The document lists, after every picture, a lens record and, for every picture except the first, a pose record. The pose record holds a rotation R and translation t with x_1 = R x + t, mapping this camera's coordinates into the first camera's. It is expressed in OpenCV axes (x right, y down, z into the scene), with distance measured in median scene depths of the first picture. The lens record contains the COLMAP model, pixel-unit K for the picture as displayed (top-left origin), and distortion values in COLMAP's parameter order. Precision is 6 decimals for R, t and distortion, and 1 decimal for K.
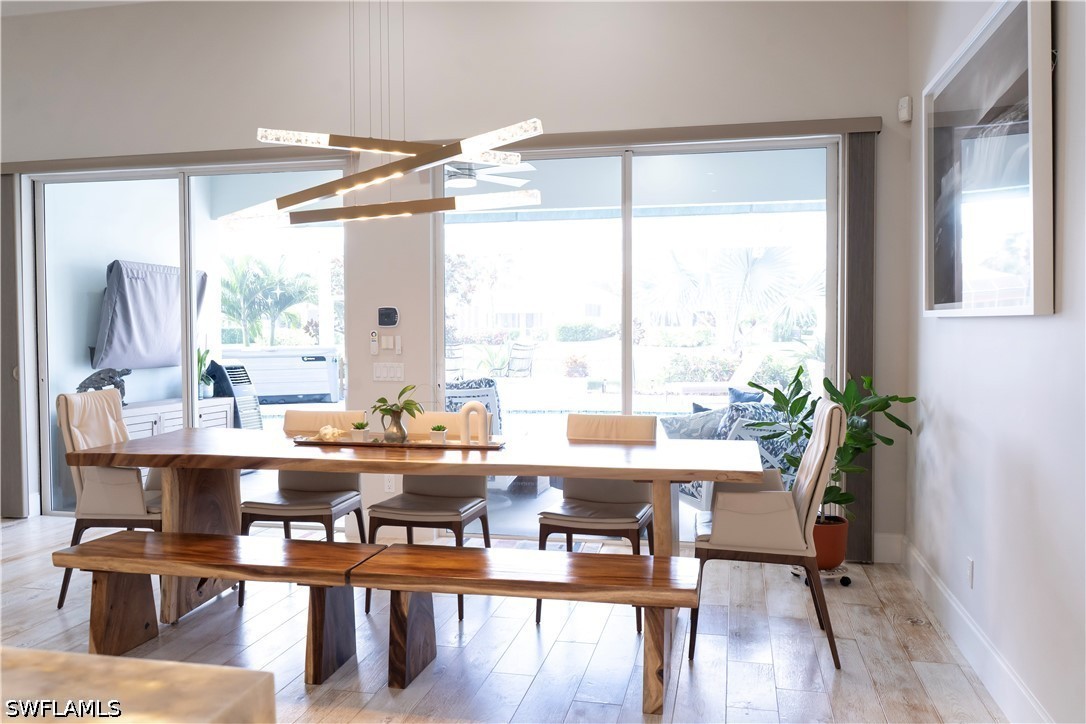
lens RADIAL K [[870.2, 0, 549.6], [0, 870.2, 356.0], [0, 0, 1]] dist [-0.007894, -0.009999]
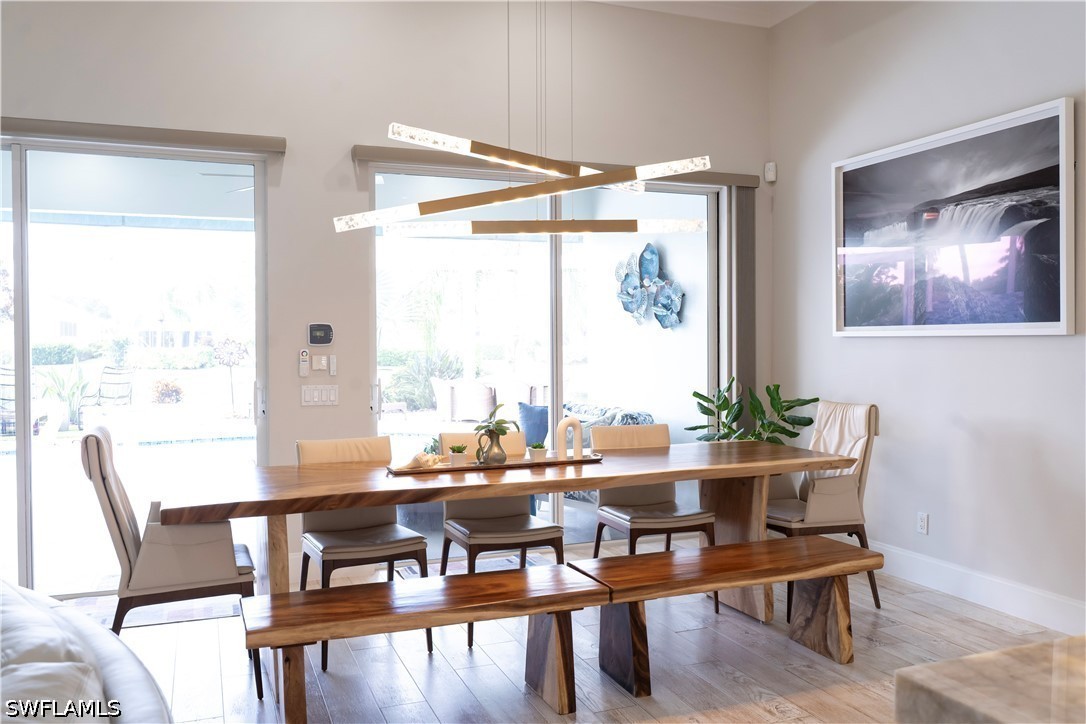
lens RADIAL K [[870.2, 0, 547.9], [0, 870.2, 359.6], [0, 0, 1]] dist [-0.007894, -0.009999]
pose [[0.831866, -0.010250, 0.554882, -0.673503], [0.021226, 0.999686, -0.013354, -0.002472], [-0.554571, 0.022887, 0.831822, 0.163712]]
